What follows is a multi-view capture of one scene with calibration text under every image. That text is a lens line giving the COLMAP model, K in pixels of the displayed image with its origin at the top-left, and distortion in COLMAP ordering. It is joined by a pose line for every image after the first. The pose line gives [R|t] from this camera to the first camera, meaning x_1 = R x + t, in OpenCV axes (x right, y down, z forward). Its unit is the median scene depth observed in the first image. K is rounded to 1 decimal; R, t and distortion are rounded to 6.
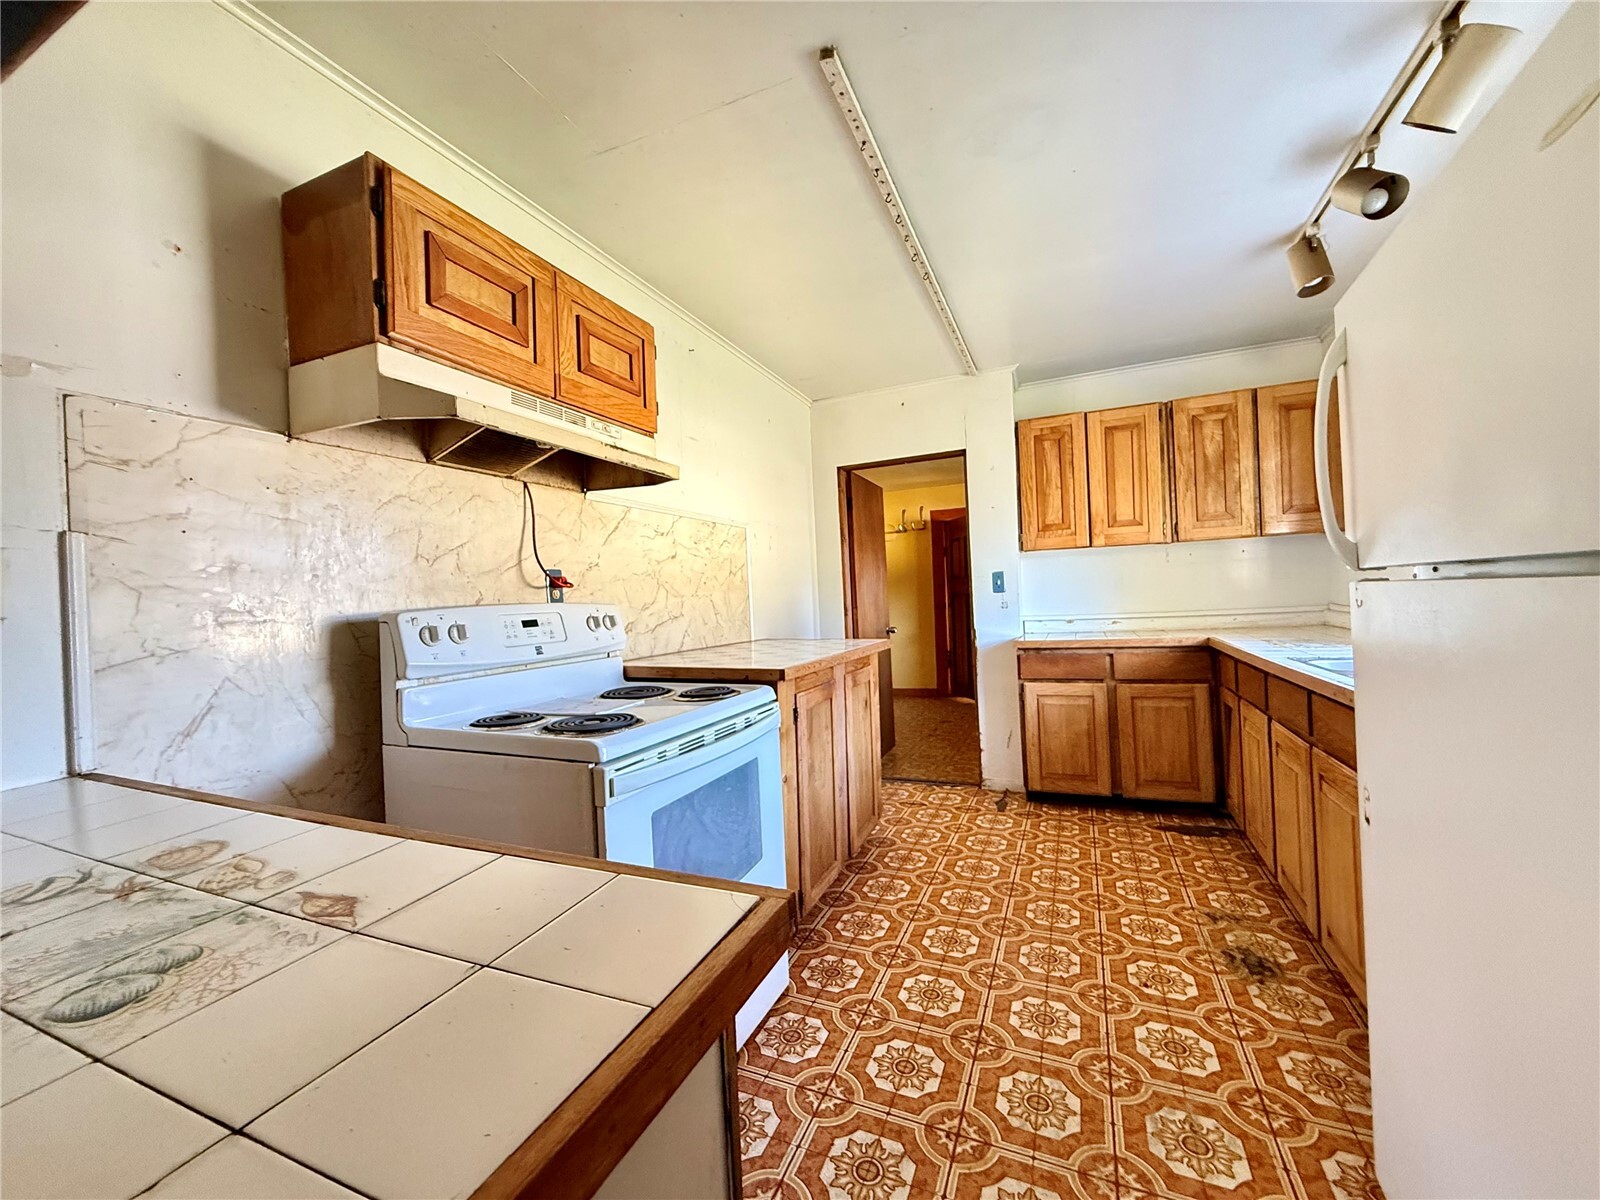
lens RADIAL K [[634.4, 0, 795.3], [0, 634.4, 598.9], [0, 0, 1]] dist [-0.001021, 0.000076]
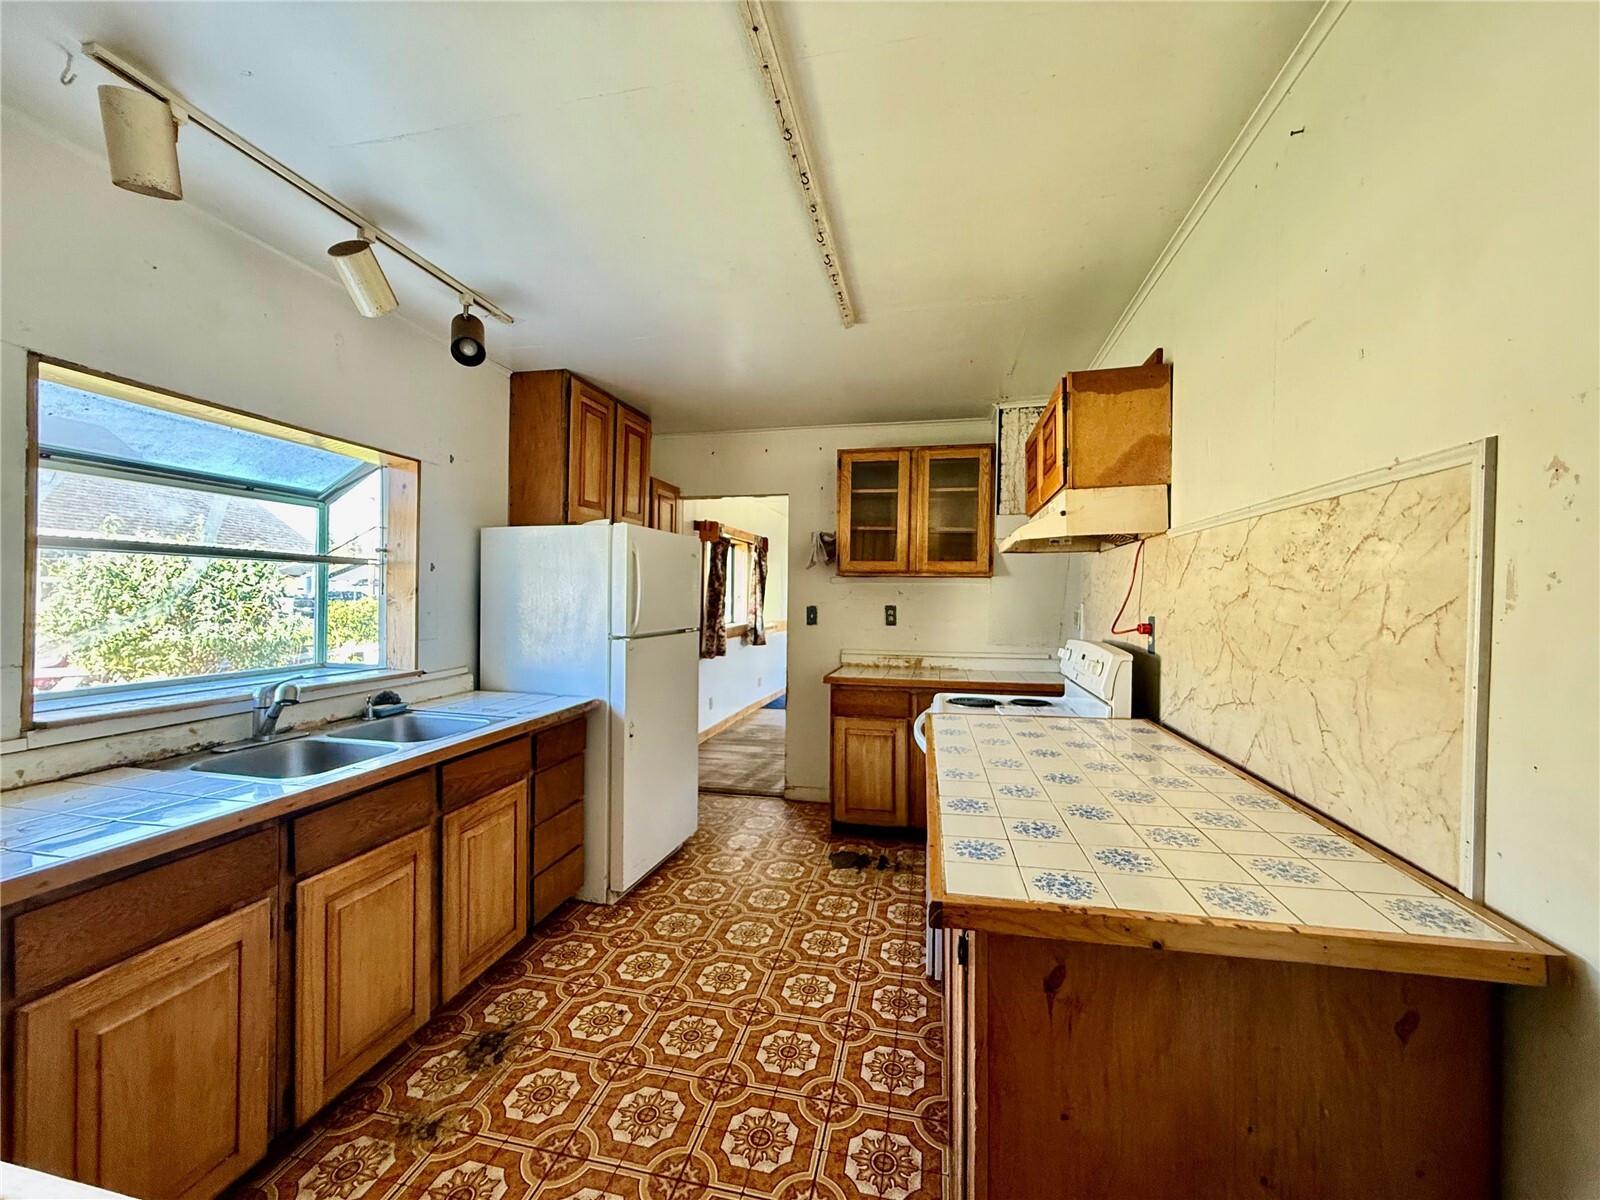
lens RADIAL K [[634.4, 0, 795.3], [0, 634.4, 598.9], [0, 0, 1]] dist [-0.001021, 0.000076]
pose [[-0.980316, 0.034390, -0.194419, 0.456599], [0.032400, 0.999385, 0.013407, -0.124379], [0.194760, 0.006844, -0.980827, 2.204996]]
